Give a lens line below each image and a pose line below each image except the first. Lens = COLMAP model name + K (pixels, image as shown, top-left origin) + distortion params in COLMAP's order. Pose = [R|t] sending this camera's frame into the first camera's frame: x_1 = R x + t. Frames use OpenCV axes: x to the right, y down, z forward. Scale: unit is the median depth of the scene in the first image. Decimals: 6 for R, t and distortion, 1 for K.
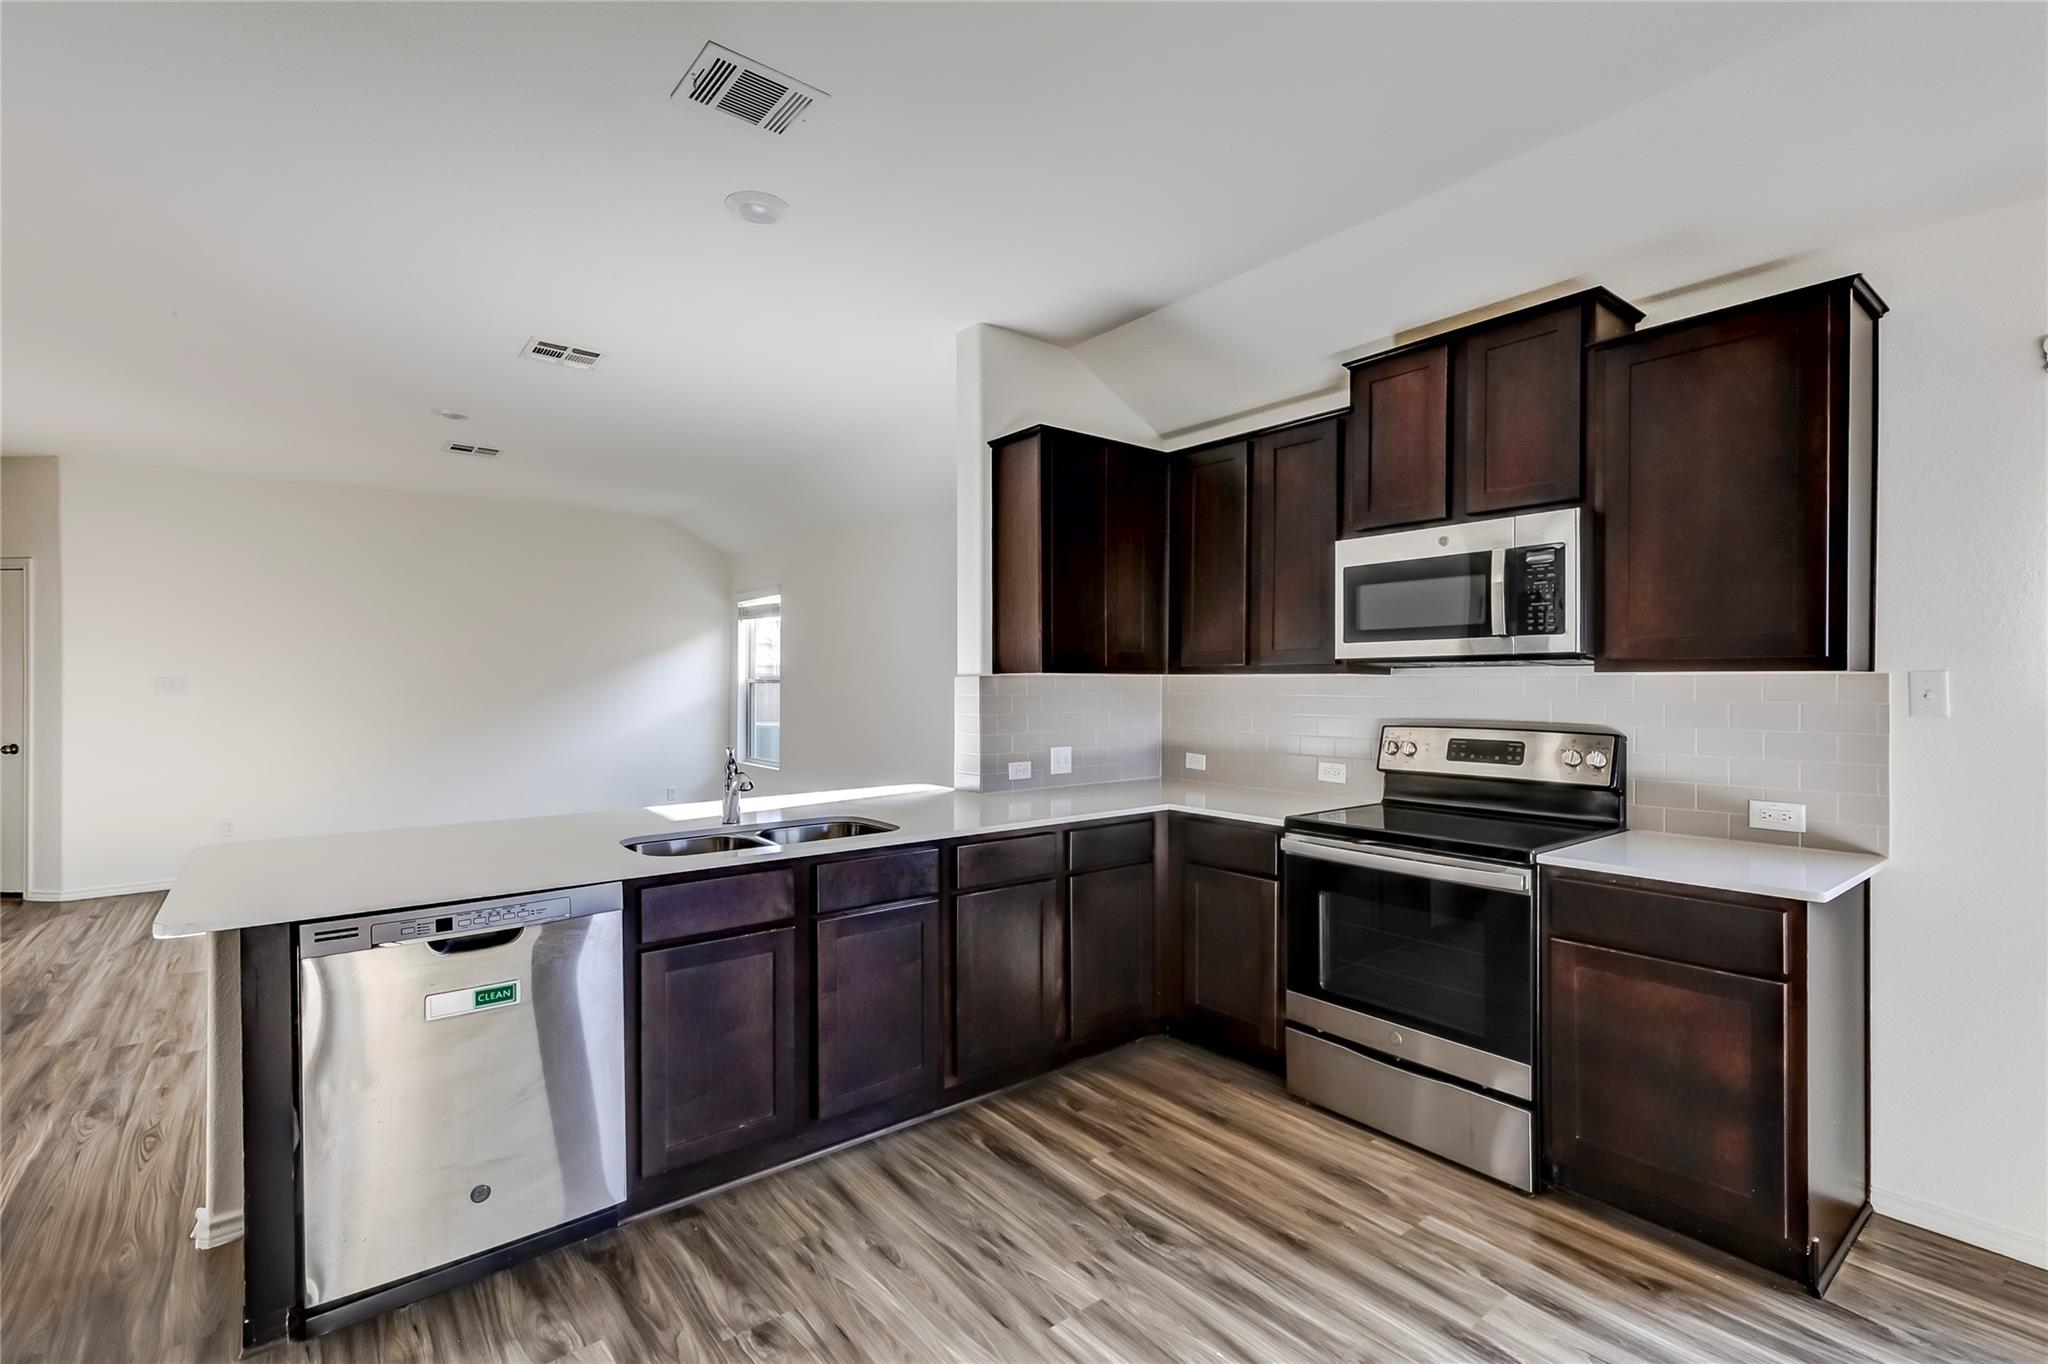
lens RADIAL K [[932.4, 0, 1019.4], [0, 932.4, 686.6], [0, 0, 1]] dist [0.005231, 0.000303]
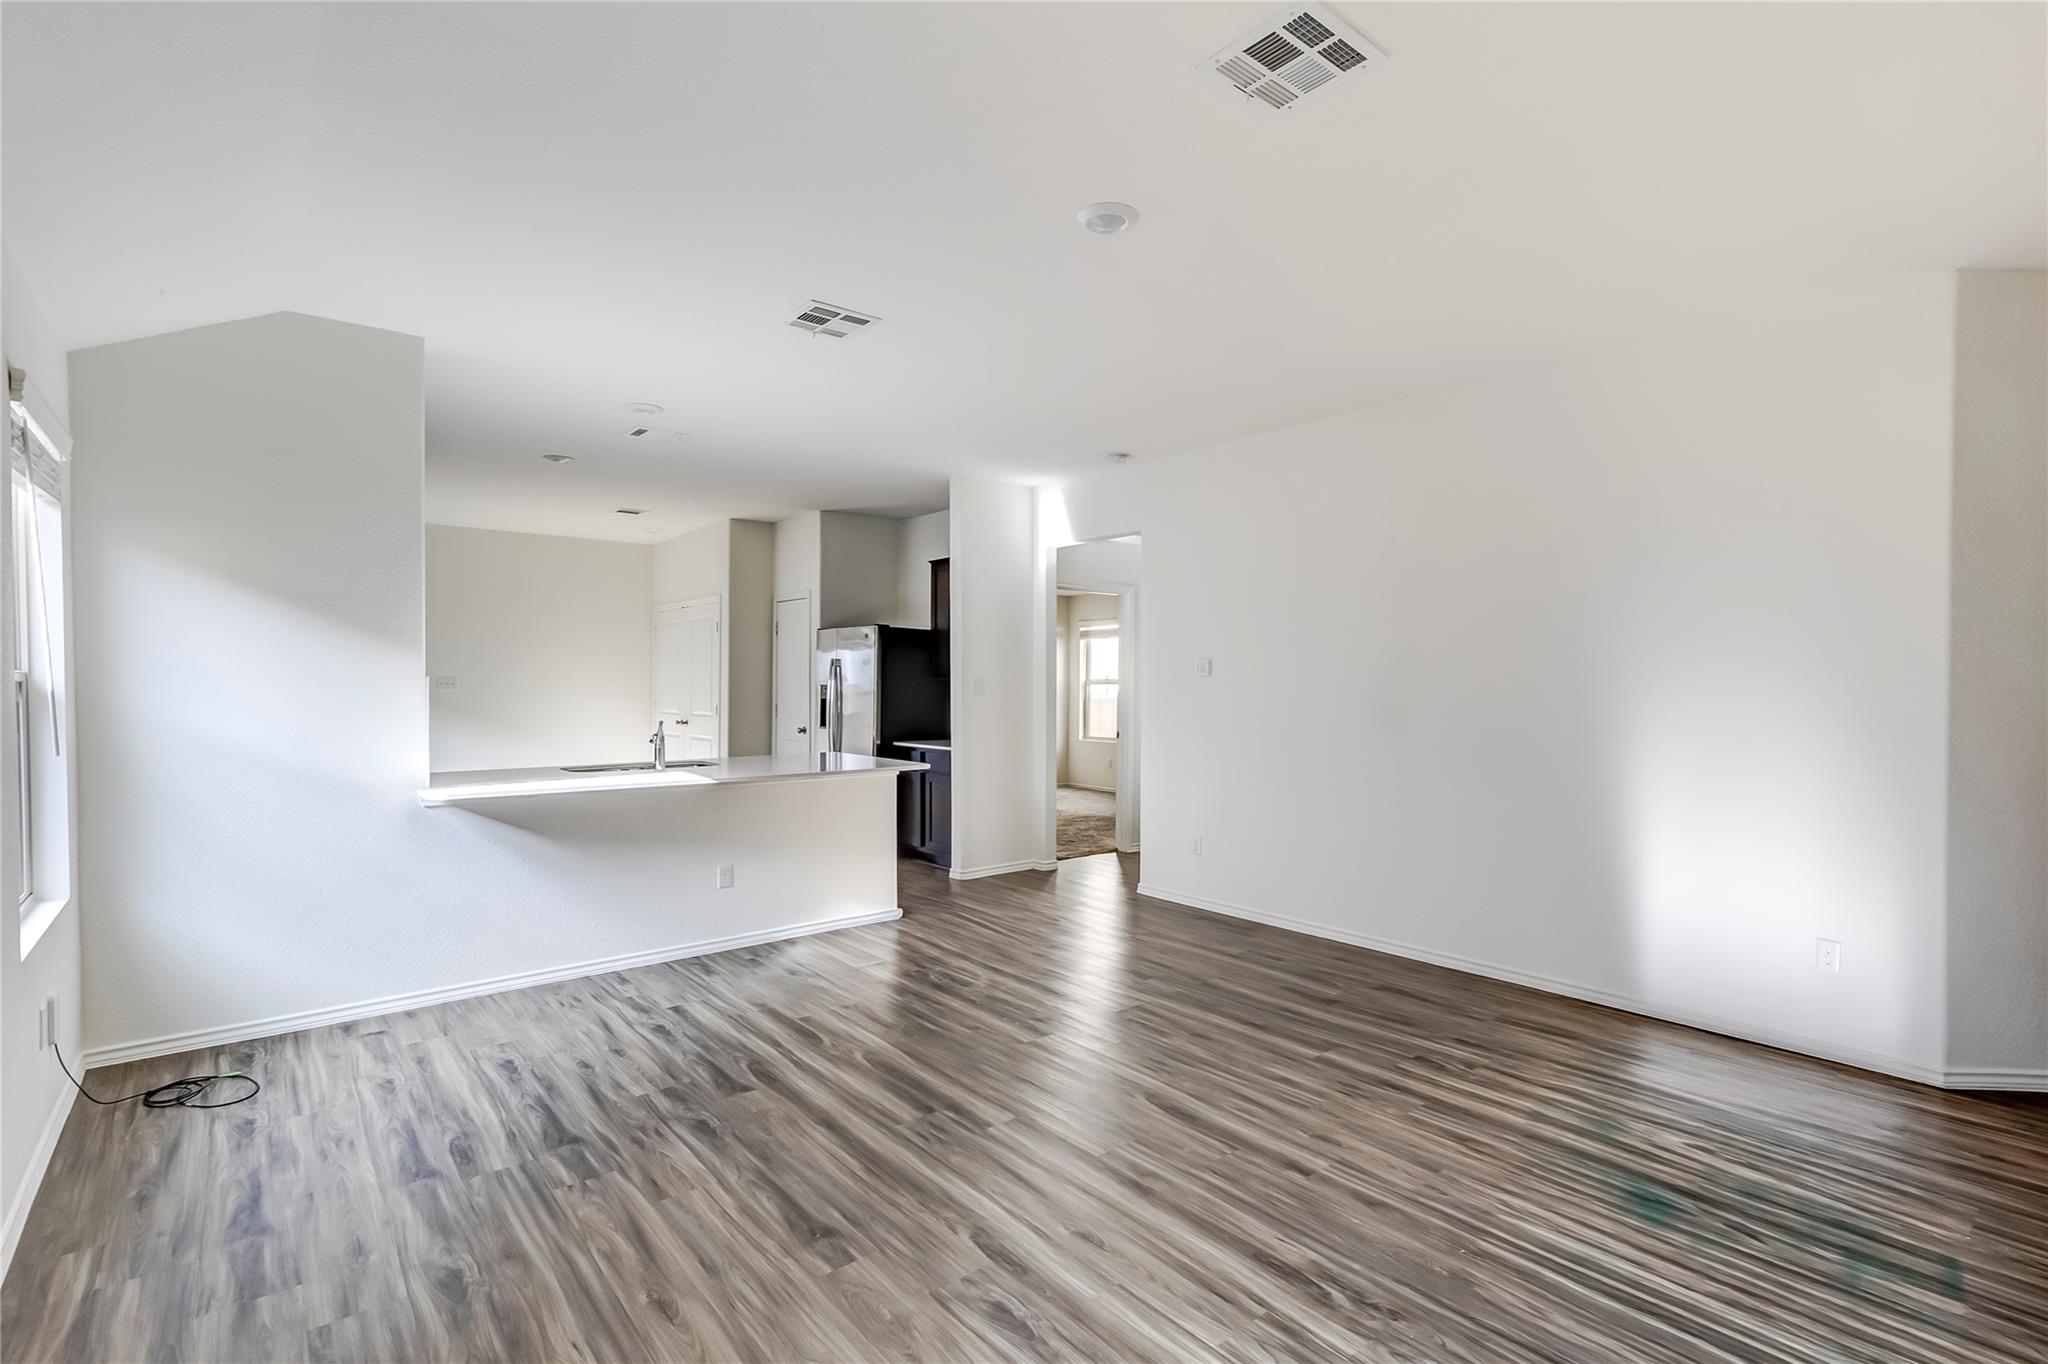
lens RADIAL K [[932.4, 0, 1023.9], [0, 932.4, 689.4], [0, 0, 1]] dist [0.005231, 0.000303]
pose [[-0.999699, -0.002284, -0.024432, -0.914158], [-0.002601, 0.999913, 0.012960, -0.015240], [0.024400, 0.013020, -0.999617, 2.683401]]
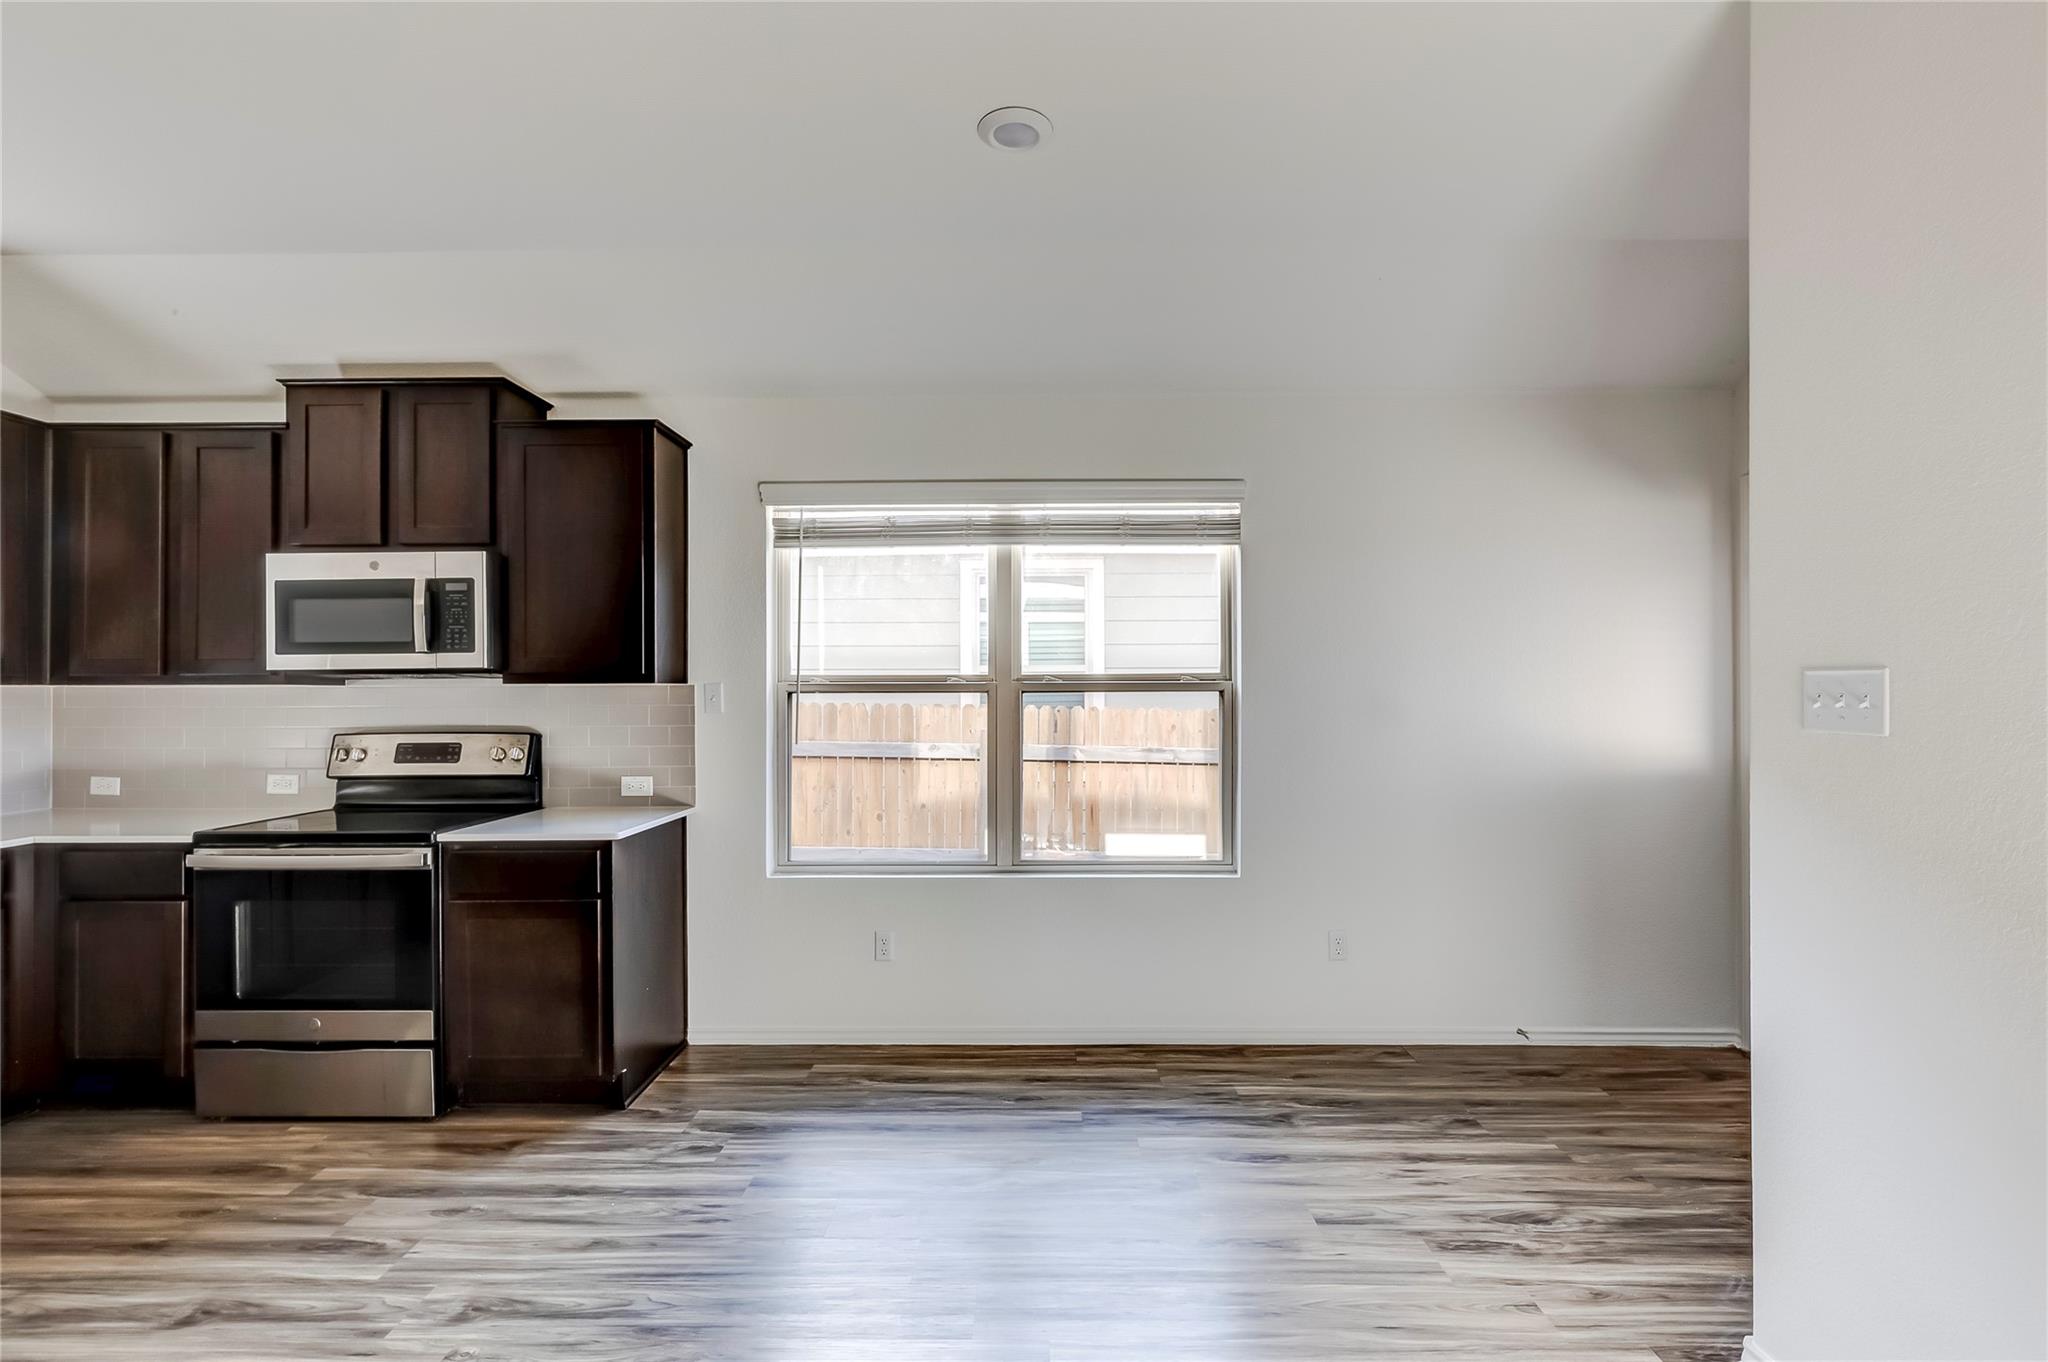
lens RADIAL K [[932.4, 0, 1023.9], [0, 932.4, 682.8], [0, 0, 1]] dist [0.005231, 0.000303]
pose [[0.631969, -0.000241, 0.774994, 0.078621], [0.008422, 0.999943, -0.006556, -0.002629], [-0.774948, 0.010670, 0.631935, -0.298935]]
